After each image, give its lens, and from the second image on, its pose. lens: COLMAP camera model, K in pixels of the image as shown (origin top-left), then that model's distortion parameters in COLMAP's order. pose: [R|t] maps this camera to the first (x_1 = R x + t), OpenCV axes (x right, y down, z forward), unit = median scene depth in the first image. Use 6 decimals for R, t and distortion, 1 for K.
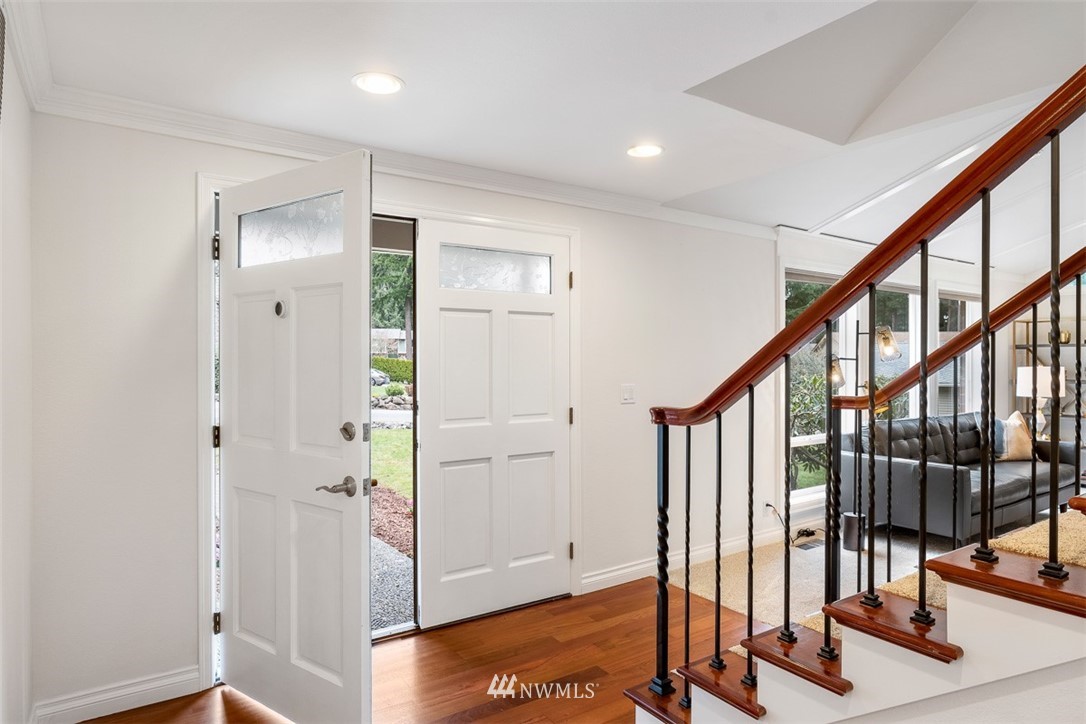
lens RADIAL K [[639.9, 0, 540.6], [0, 639.9, 357.3], [0, 0, 1]] dist [-0.021532, 0.009832]
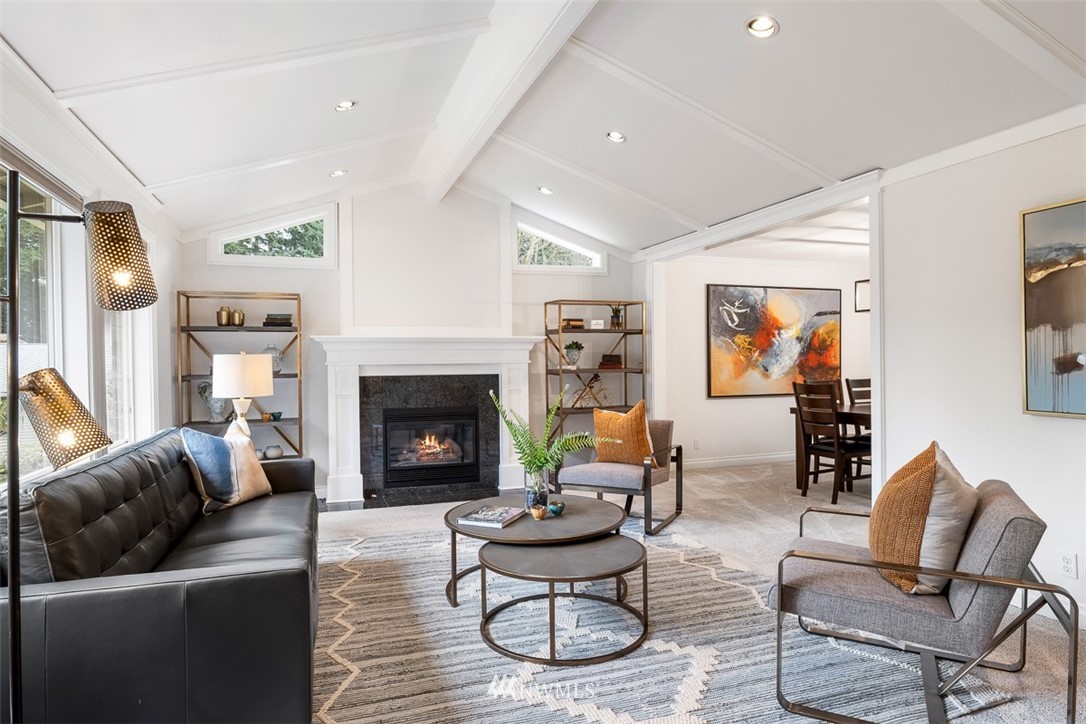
lens RADIAL K [[639.9, 0, 542.8], [0, 639.9, 361.7], [0, 0, 1]] dist [-0.021532, 0.009832]
pose [[0.247617, -0.000992, 0.968857, 0.221115], [0.009760, 0.999951, -0.001471, 0.031290], [-0.968809, 0.009821, 0.247615, 0.566004]]
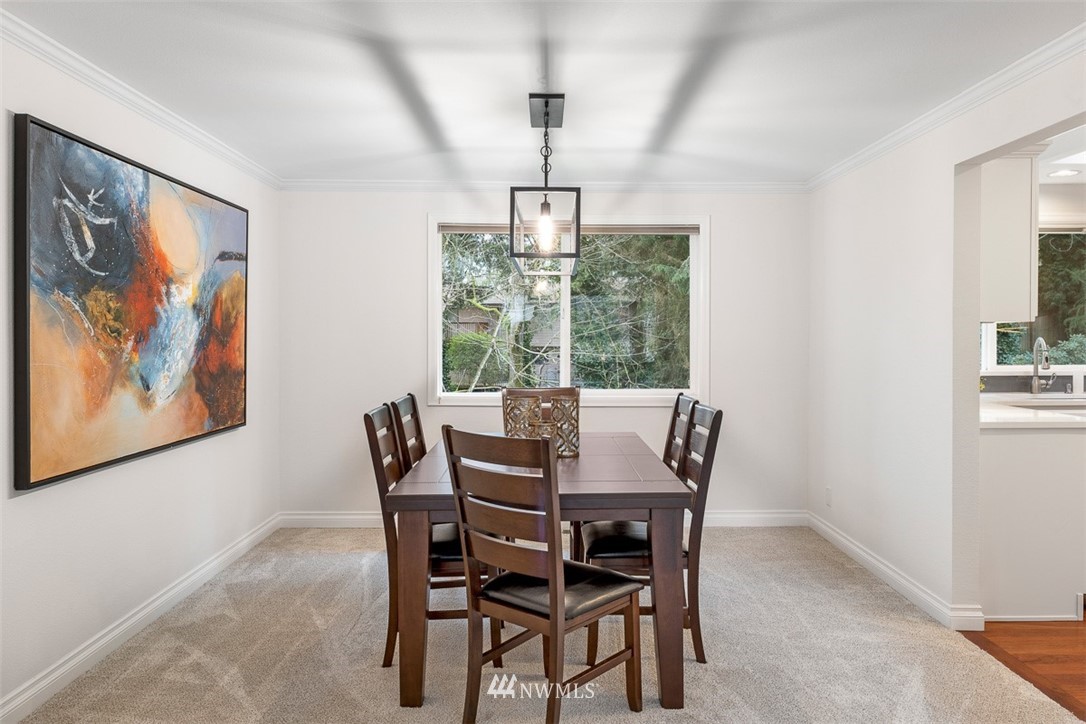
lens RADIAL K [[757.5, 0, 545.6], [0, 757.5, 351.8], [0, 0, 1]] dist [-0.004715, -0.003759]
pose [[-0.841264, -0.006386, 0.540586, 1.011785], [0.003991, 0.999830, 0.018022, 0.014164], [-0.540609, 0.017319, -0.841096, 0.773282]]
